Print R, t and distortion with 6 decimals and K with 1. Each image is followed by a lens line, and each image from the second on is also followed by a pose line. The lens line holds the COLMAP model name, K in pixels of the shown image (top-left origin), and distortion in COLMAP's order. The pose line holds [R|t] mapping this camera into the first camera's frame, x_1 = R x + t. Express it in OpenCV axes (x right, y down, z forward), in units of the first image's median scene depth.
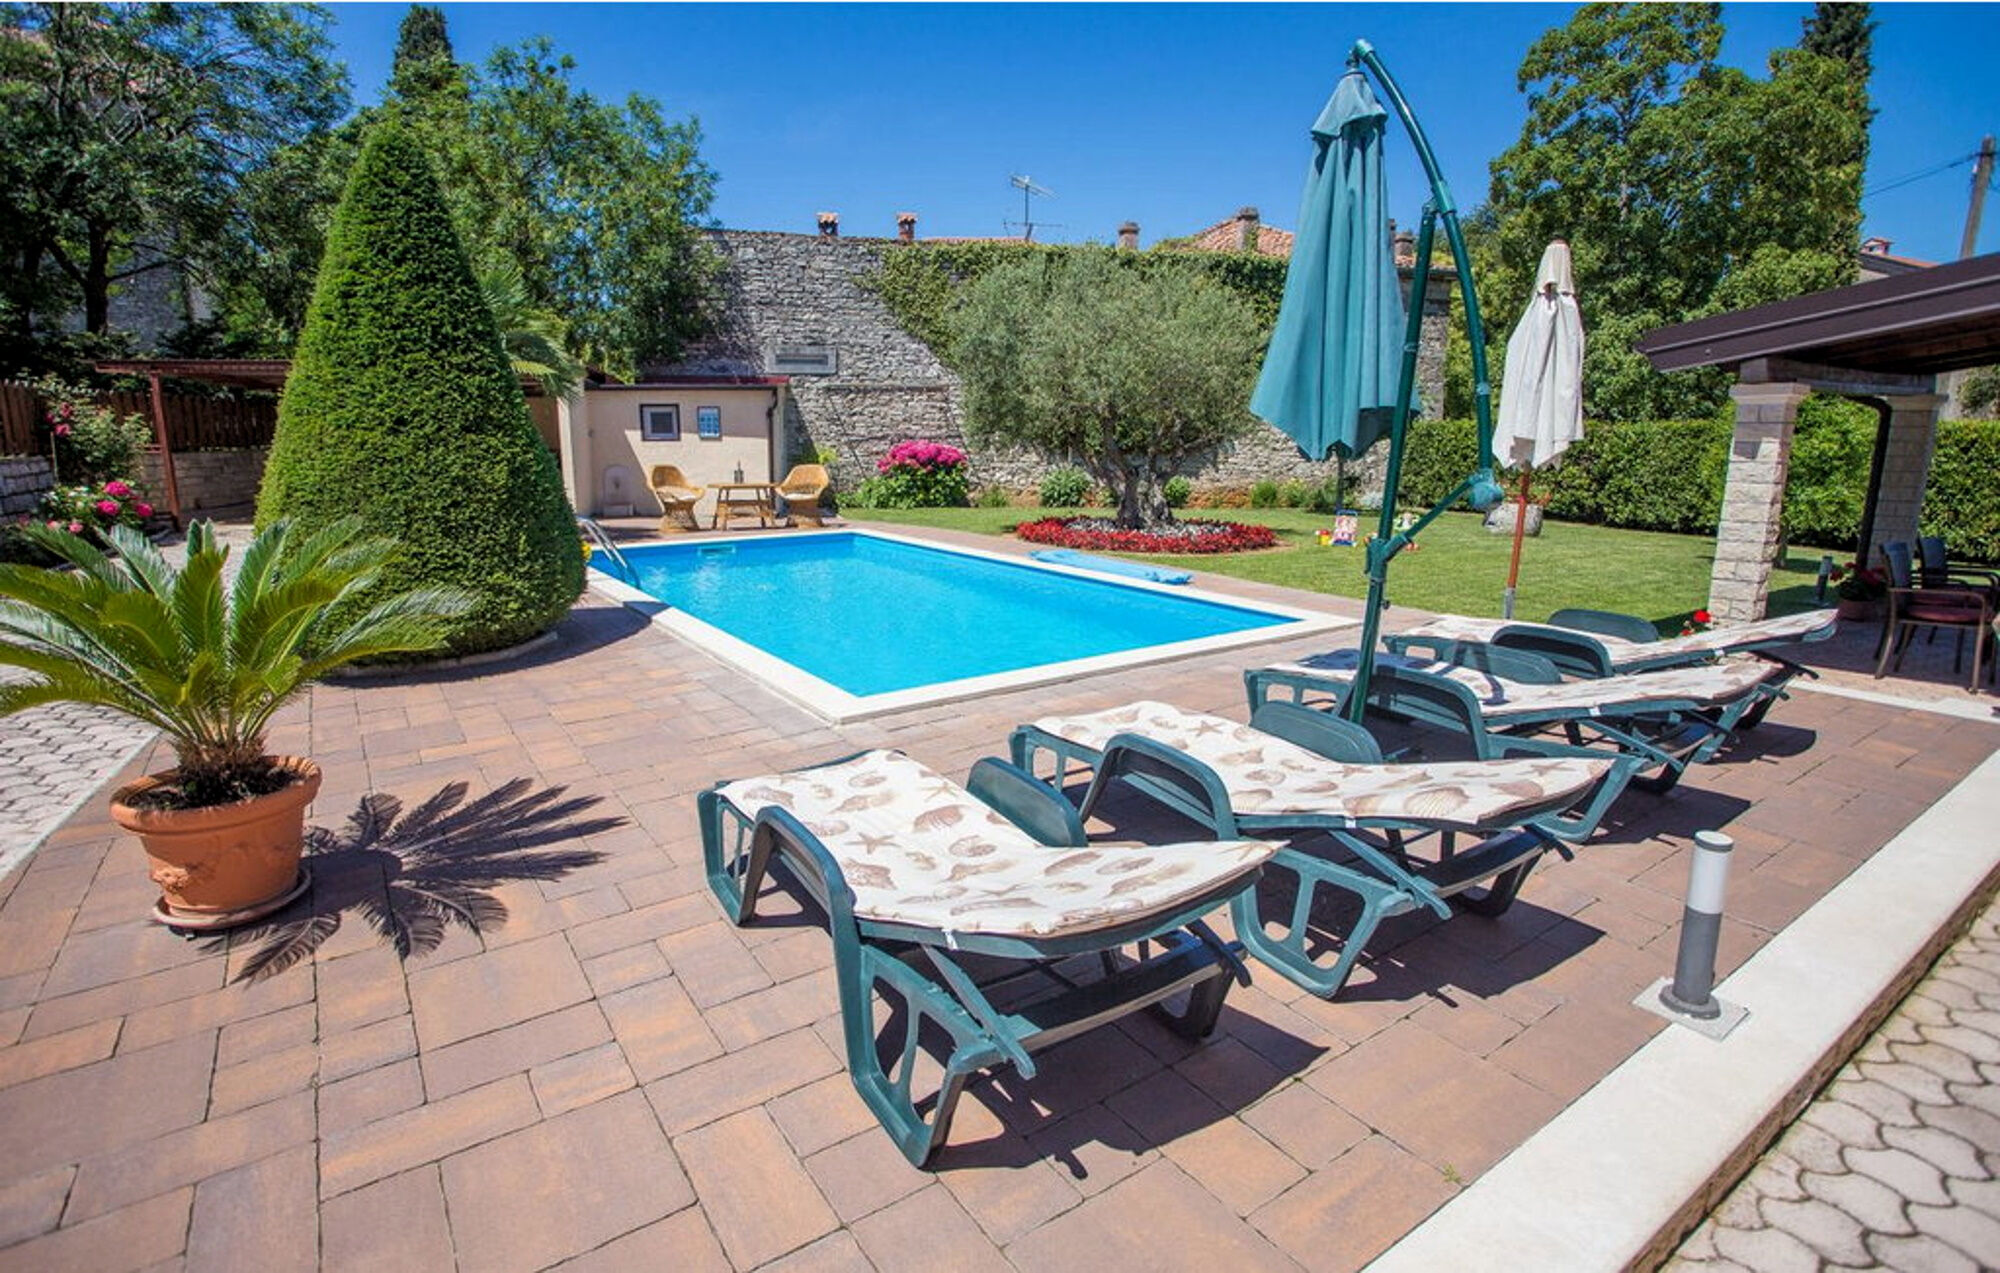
lens RADIAL K [[1021.3, 0, 1001.5], [0, 1021.3, 608.5], [0, 0, 1]] dist [-0.060732, 0.026587]
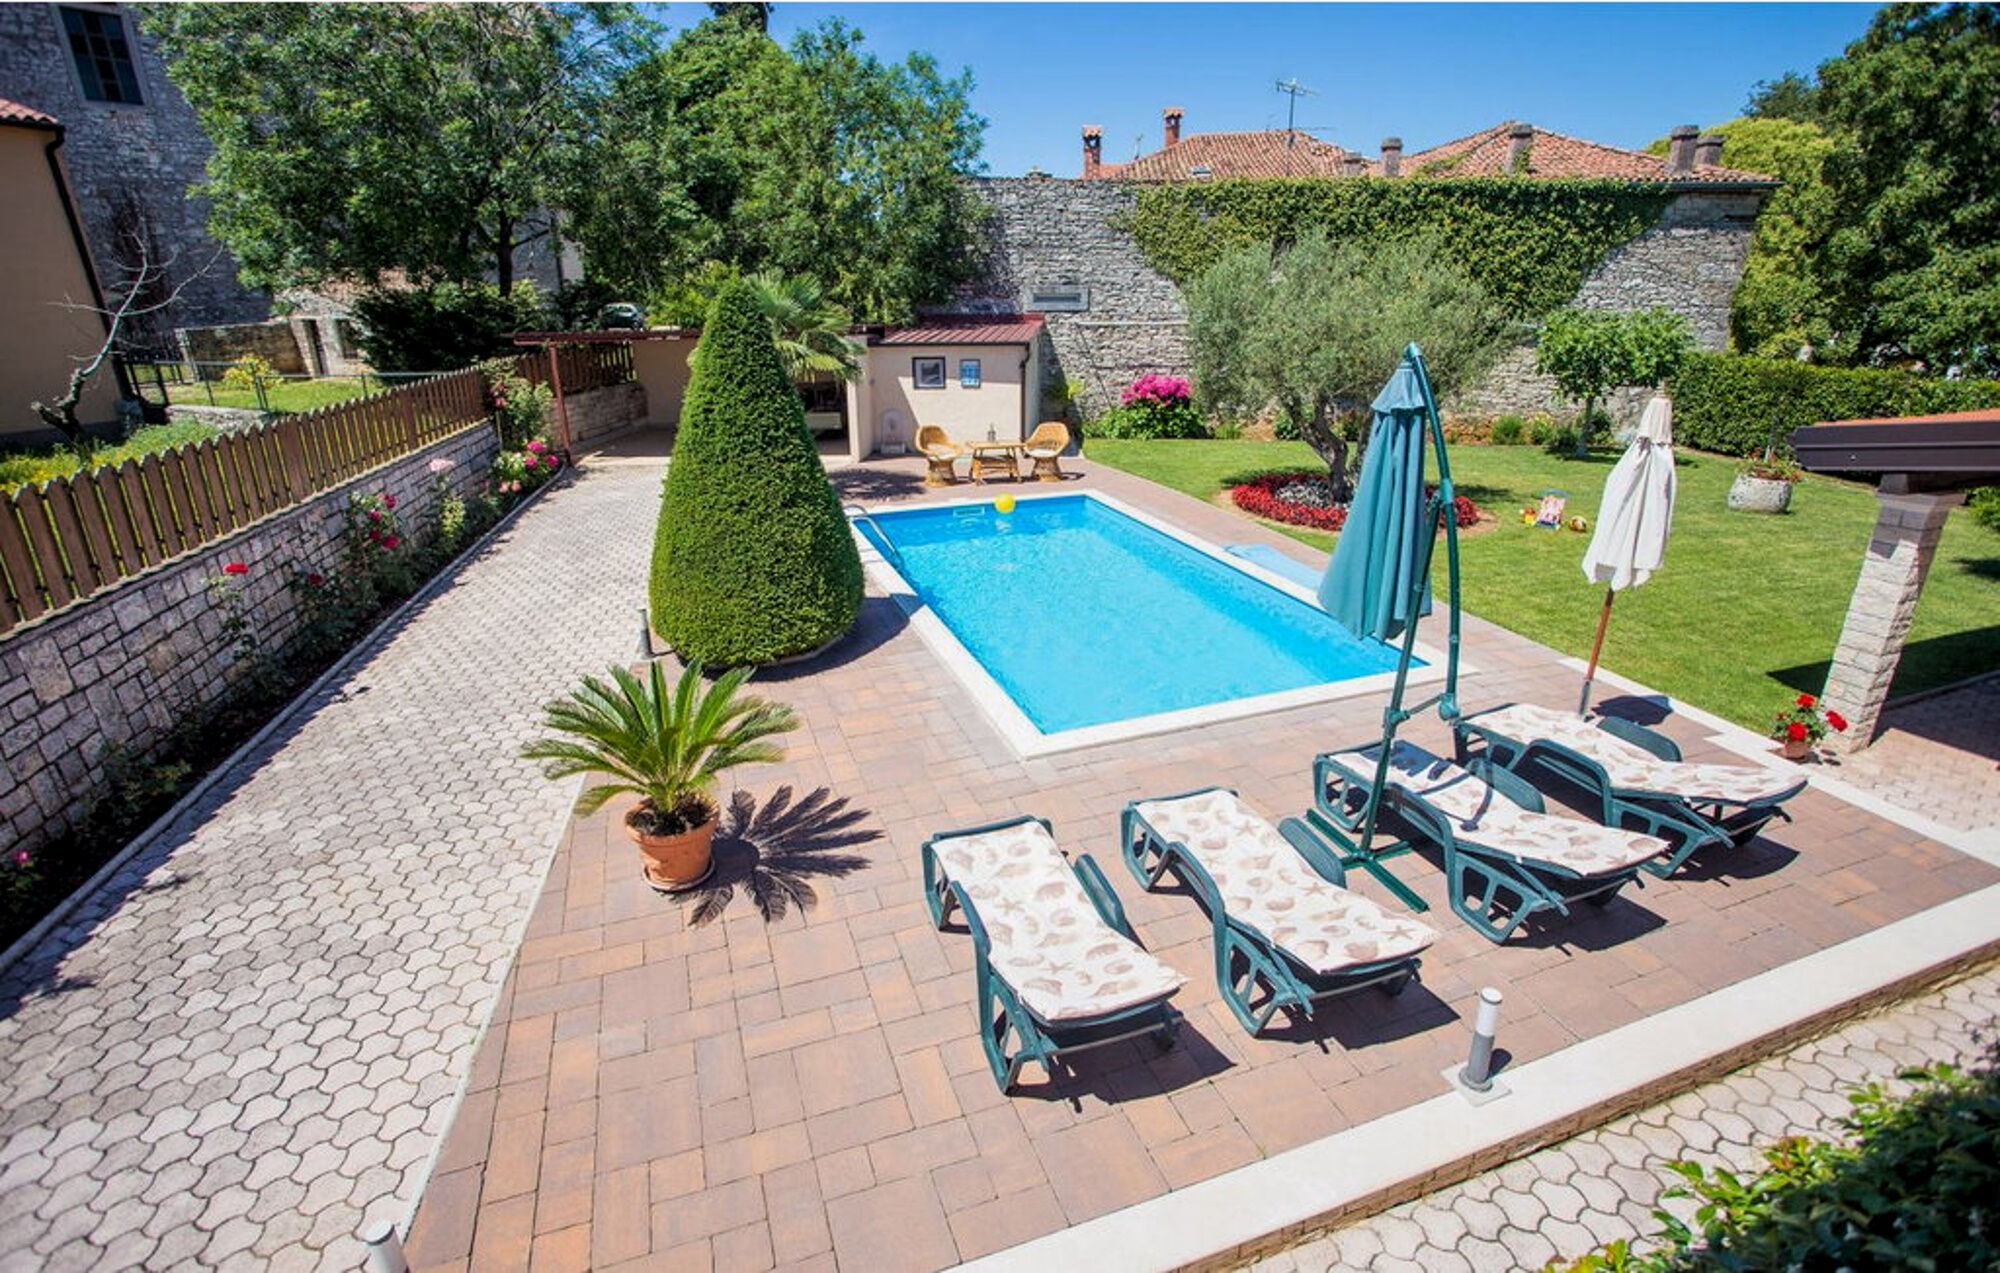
lens RADIAL K [[979.1, 0, 990.8], [0, 979.1, 632.1], [0, 0, 1]] dist [-0.071308, 0.031465]
pose [[0.964122, 0.077049, -0.254030, 0.035770], [-0.035359, 0.985698, 0.164768, -0.078152], [0.263092, -0.149875, 0.953058, -0.084782]]
